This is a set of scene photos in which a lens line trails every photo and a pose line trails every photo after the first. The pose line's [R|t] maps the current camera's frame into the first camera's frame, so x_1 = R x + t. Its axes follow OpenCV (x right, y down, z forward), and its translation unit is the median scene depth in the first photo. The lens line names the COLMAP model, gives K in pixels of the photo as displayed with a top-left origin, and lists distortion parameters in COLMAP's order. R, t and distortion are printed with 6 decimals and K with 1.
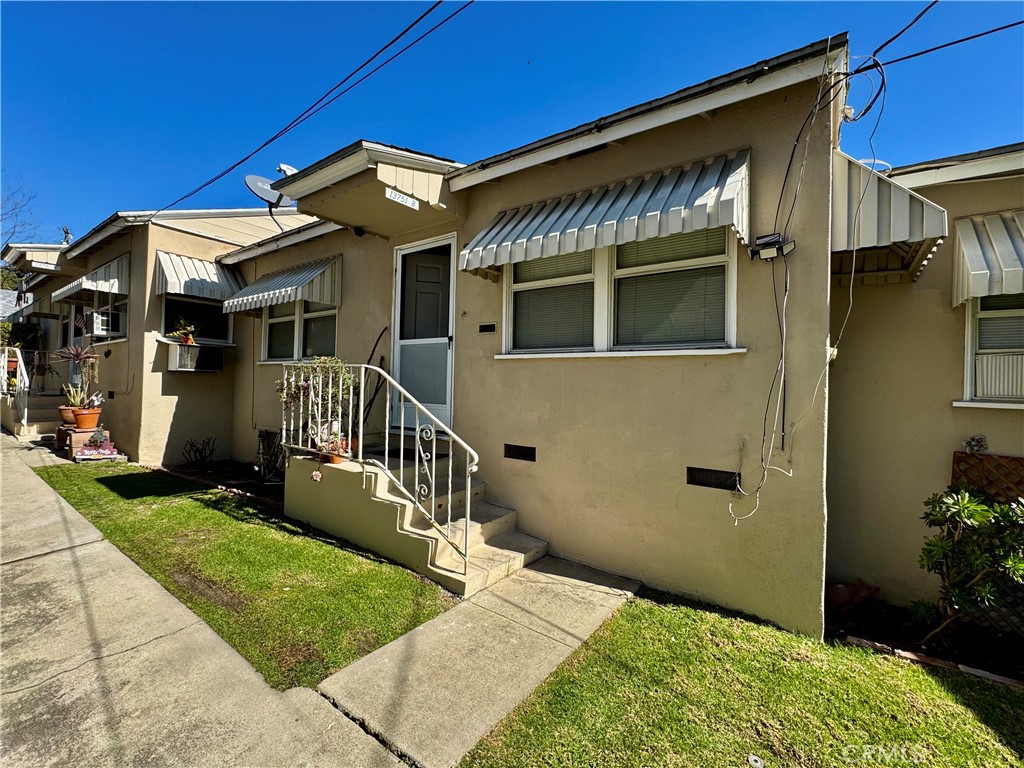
lens RADIAL K [[444.7, 0, 510.6], [0, 444.7, 366.7], [0, 0, 1]] dist [-0.002045, -0.000189]
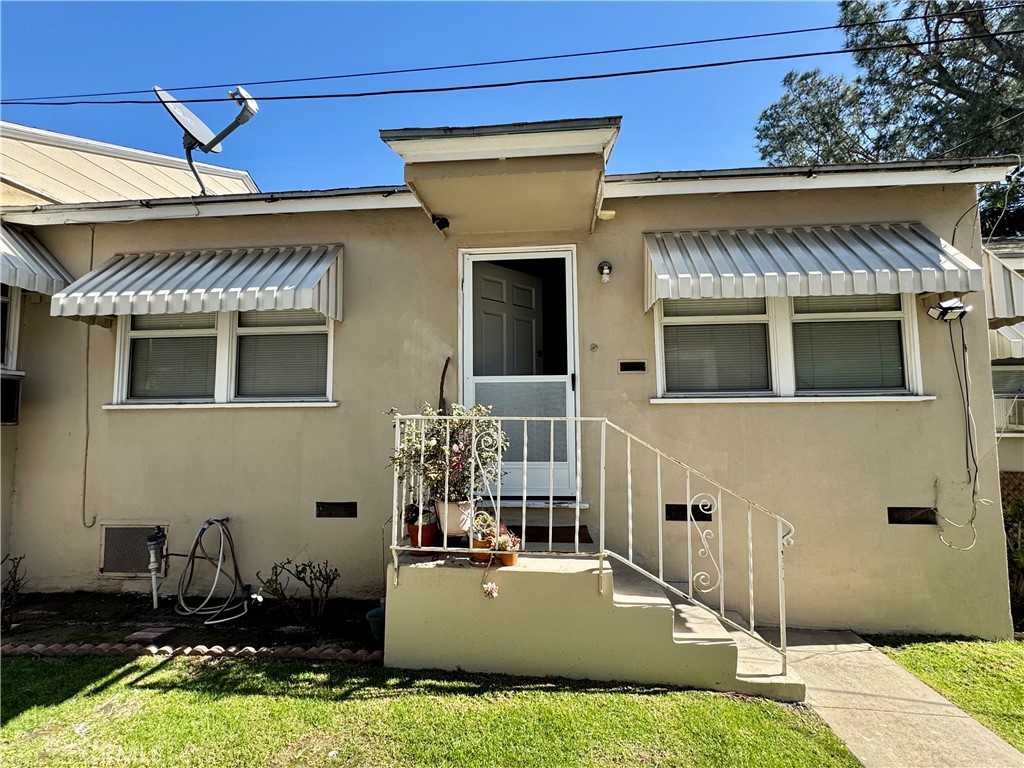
lens RADIAL K [[492.7, 0, 508.2], [0, 492.7, 365.7], [0, 0, 1]] dist [-0.002683, -0.000655]
pose [[0.858967, 0.024314, 0.511453, -0.845340], [0.005151, 0.998411, -0.056113, -0.043123], [-0.512005, 0.050834, 0.857477, 0.379398]]
